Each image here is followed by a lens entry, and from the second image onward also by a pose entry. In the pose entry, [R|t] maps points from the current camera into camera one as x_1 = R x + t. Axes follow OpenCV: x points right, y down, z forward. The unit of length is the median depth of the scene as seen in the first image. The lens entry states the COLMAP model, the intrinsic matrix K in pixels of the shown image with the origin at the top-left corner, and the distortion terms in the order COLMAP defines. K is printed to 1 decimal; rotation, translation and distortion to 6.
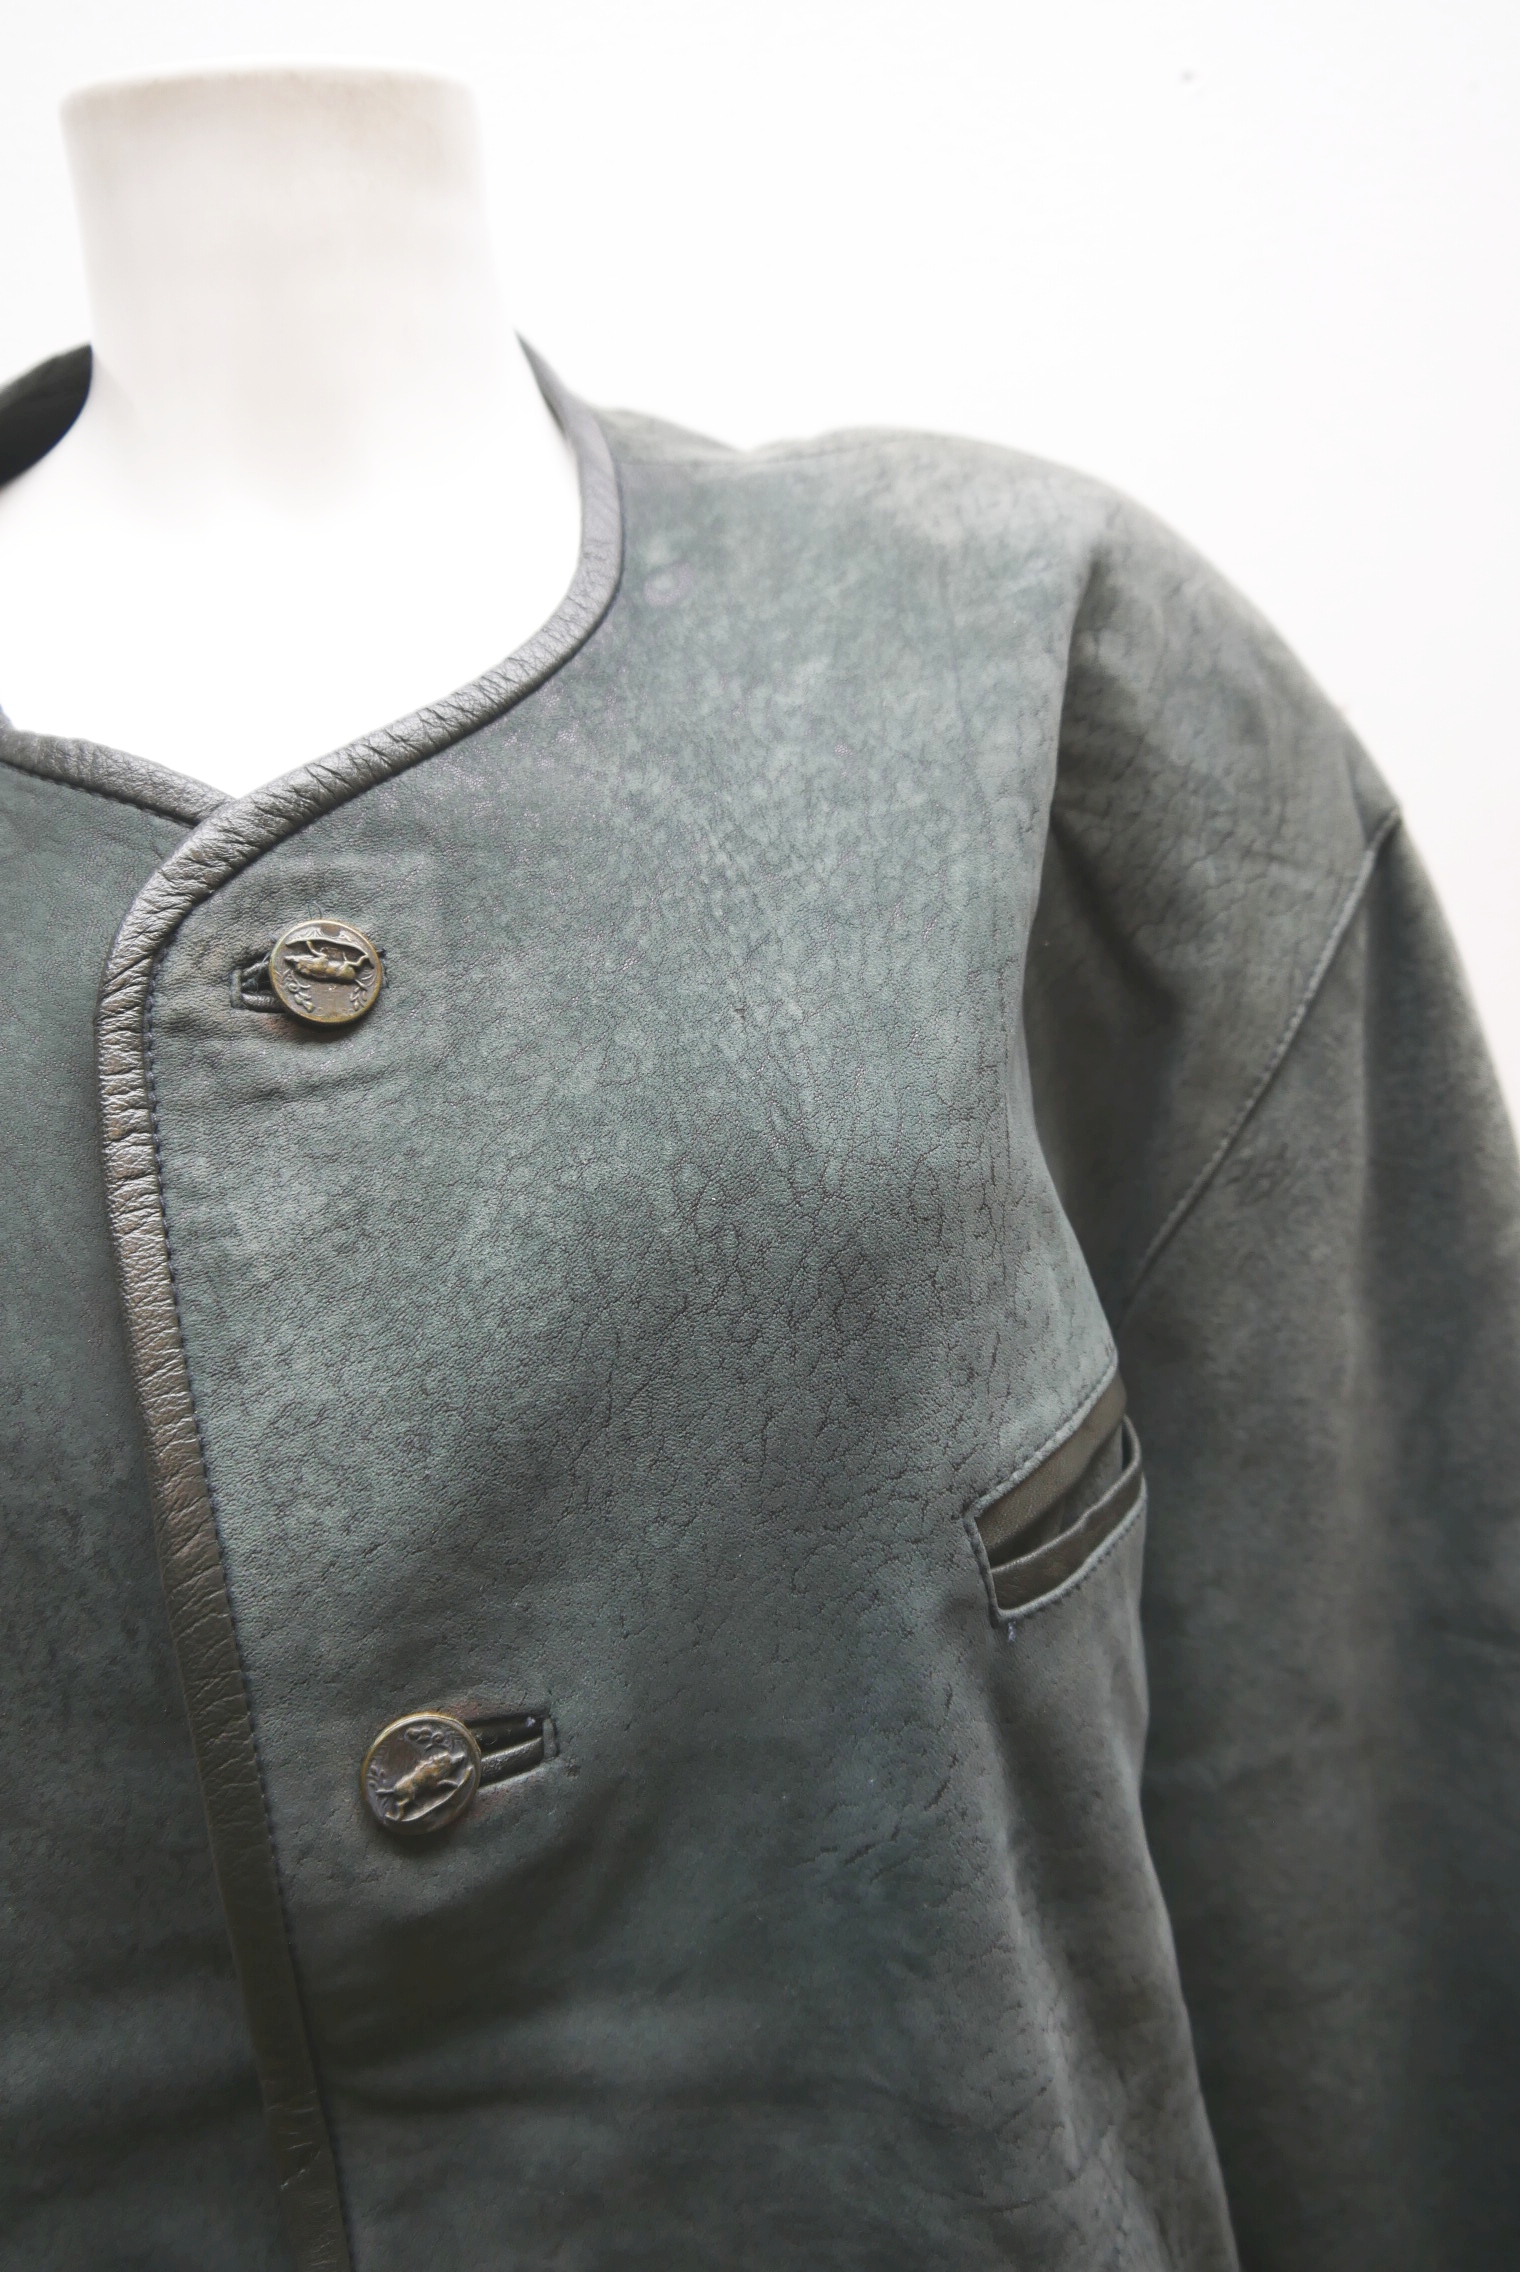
lens RADIAL K [[1880.4, 0, 760.0], [0, 1880.4, 1136.0], [0, 0, 1]] dist [-0.069939, 0.064871]
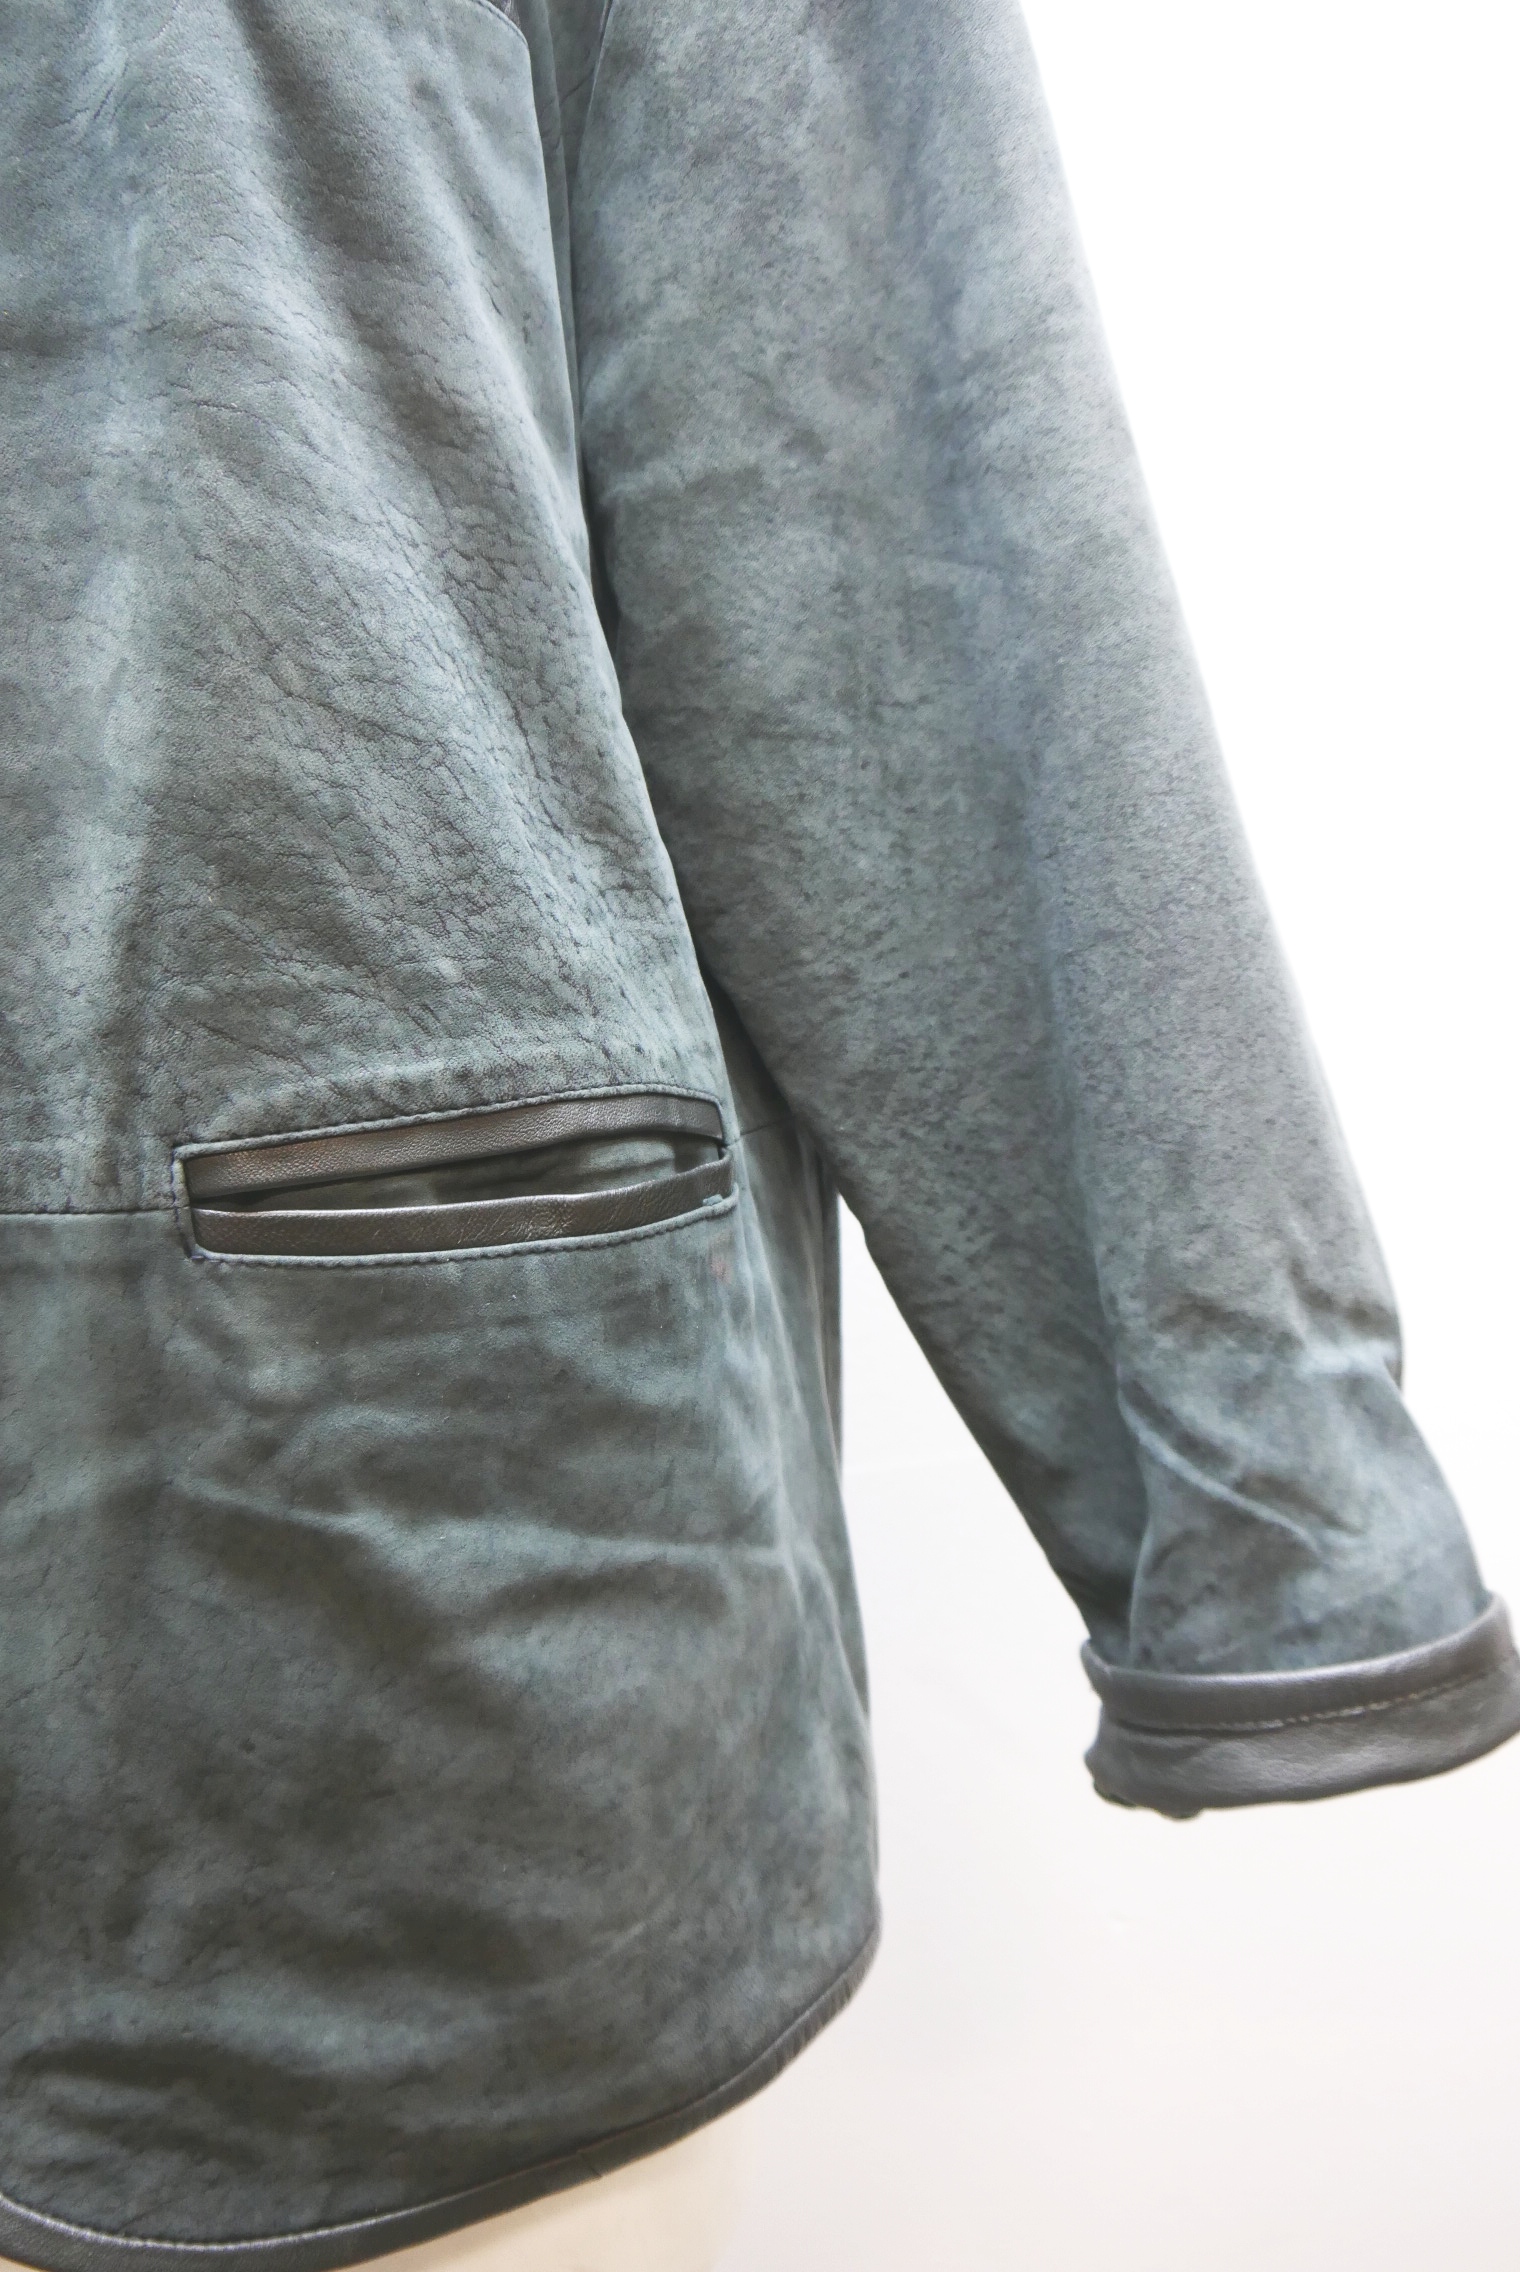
lens RADIAL K [[1907.1, 0, 760.0], [0, 1907.1, 1136.0], [0, 0, 1]] dist [-0.036592, -0.009935]
pose [[0.991628, 0.007890, -0.128883, 0.608861], [-0.011563, 0.999547, -0.027777, 1.054573], [0.128606, 0.029035, 0.991271, -0.053061]]
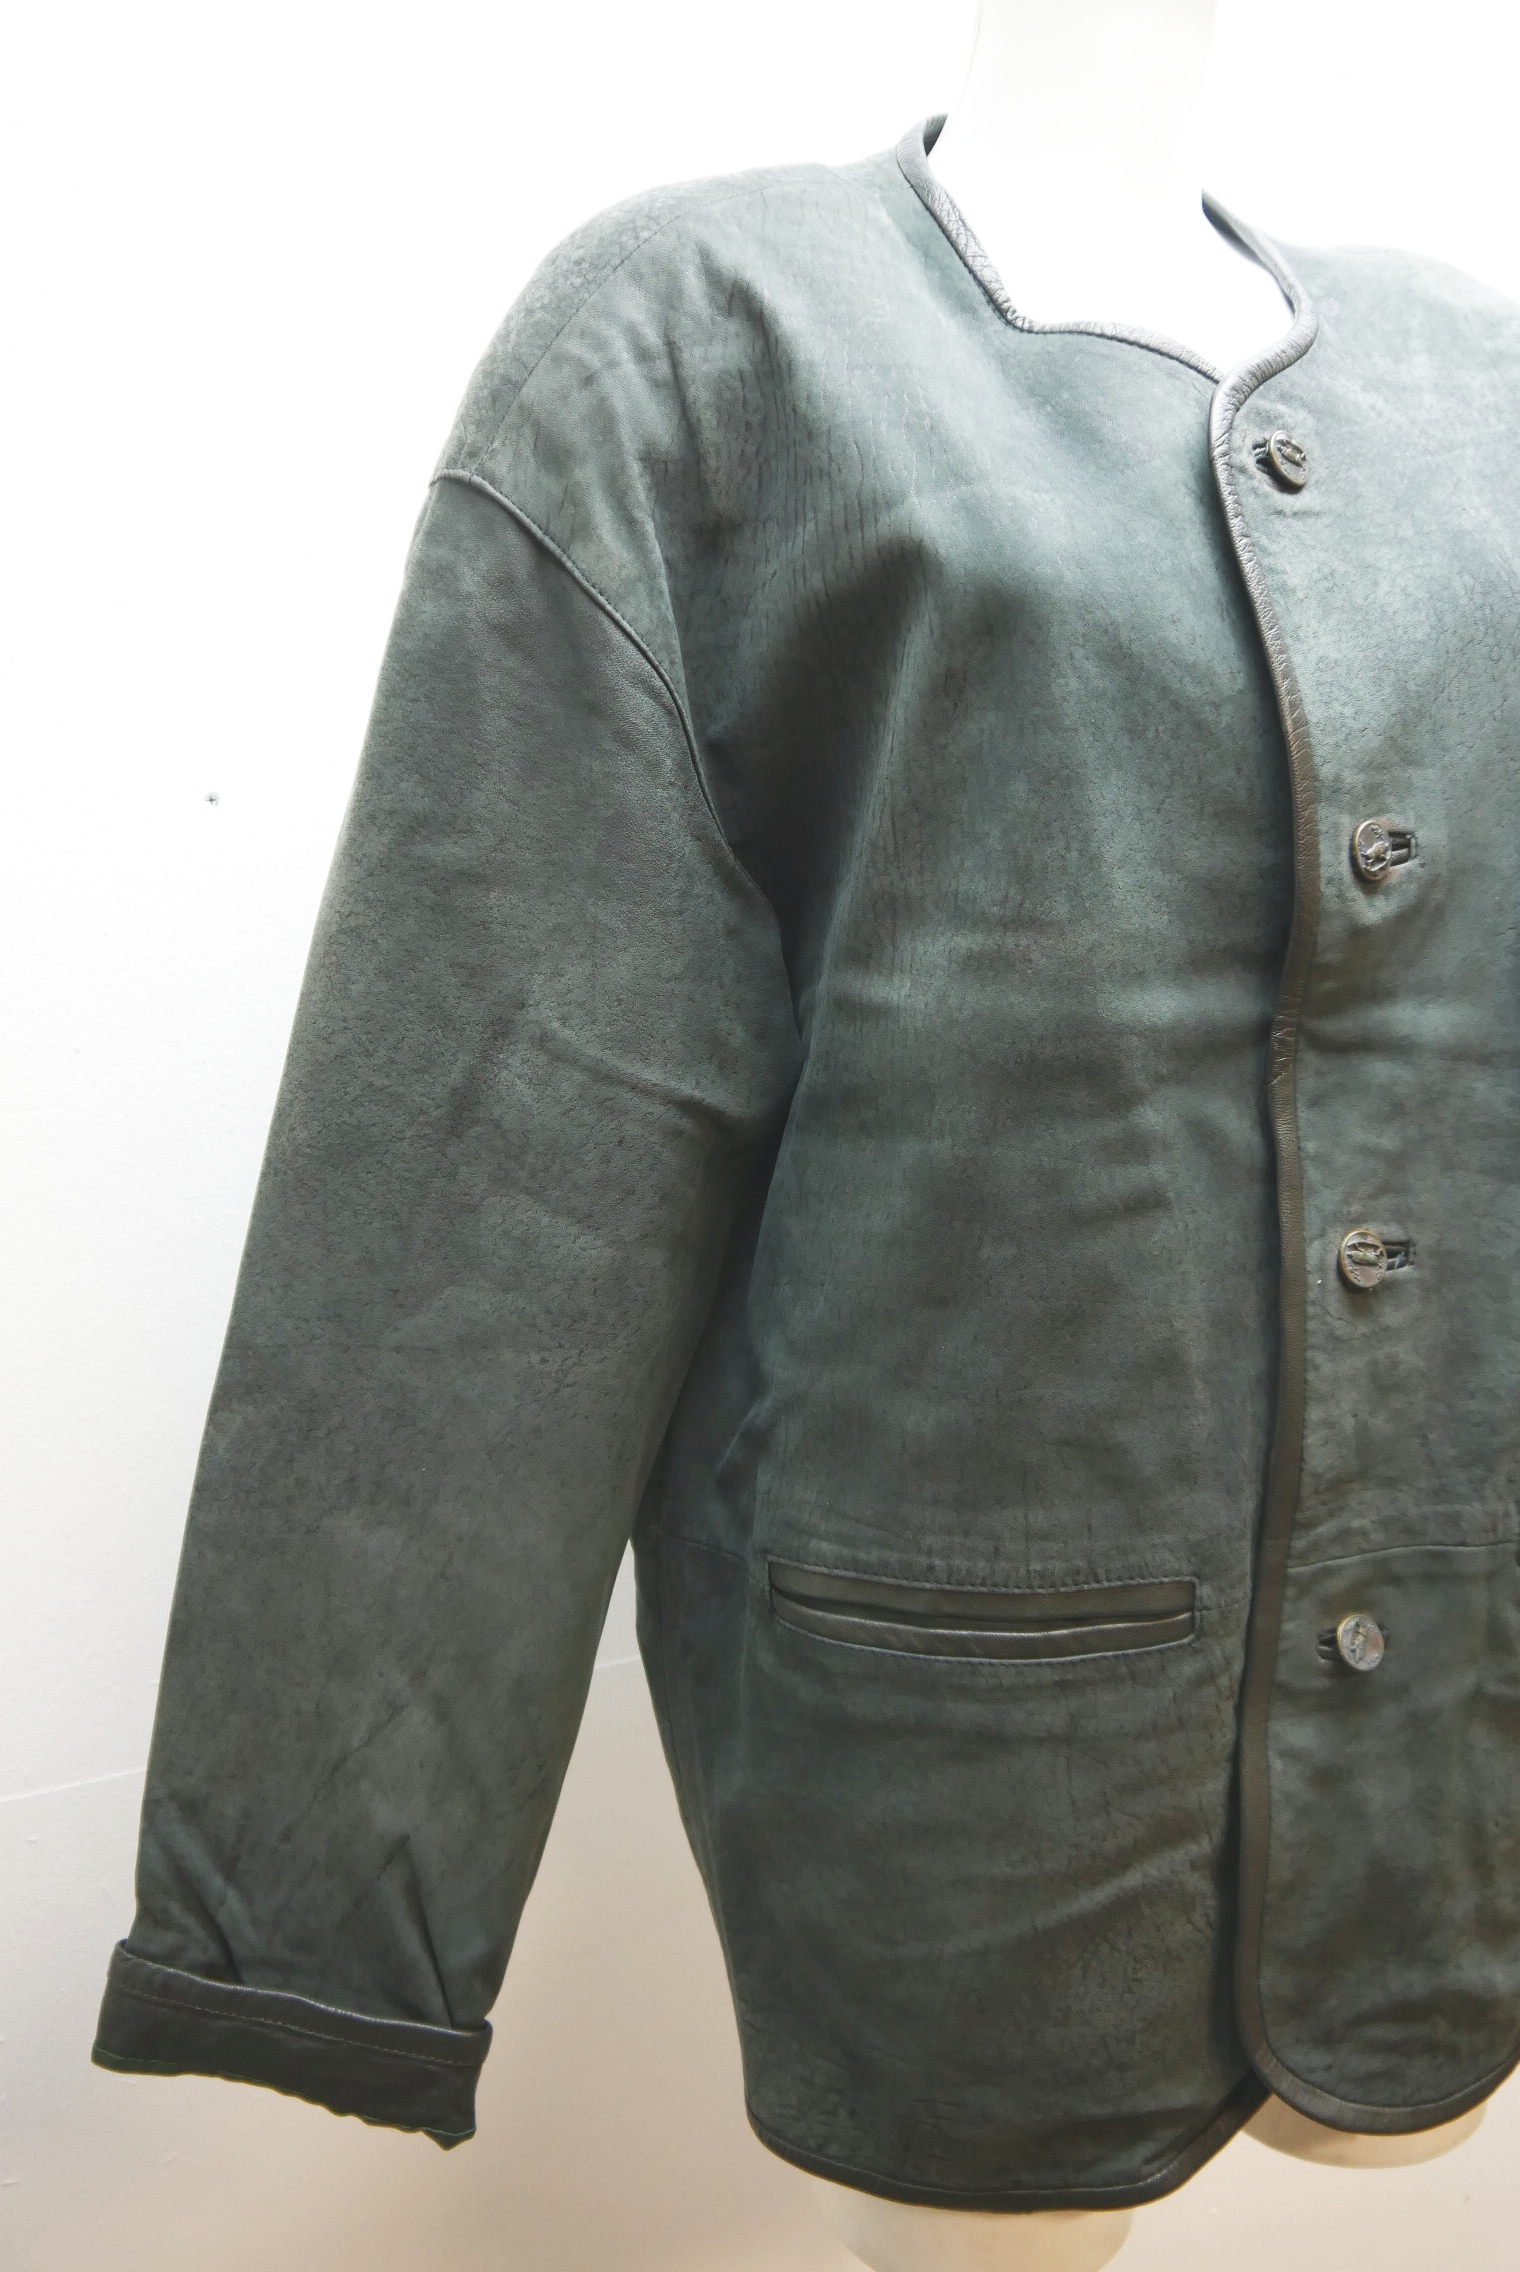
lens RADIAL K [[1880.4, 0, 760.0], [0, 1880.4, 1136.0], [0, 0, 1]] dist [-0.069939, 0.064871]
pose [[0.968990, 0.027652, 0.245547, -1.246152], [-0.031086, 0.999465, 0.010121, 0.622696], [-0.245136, -0.017440, 0.969332, -0.741594]]
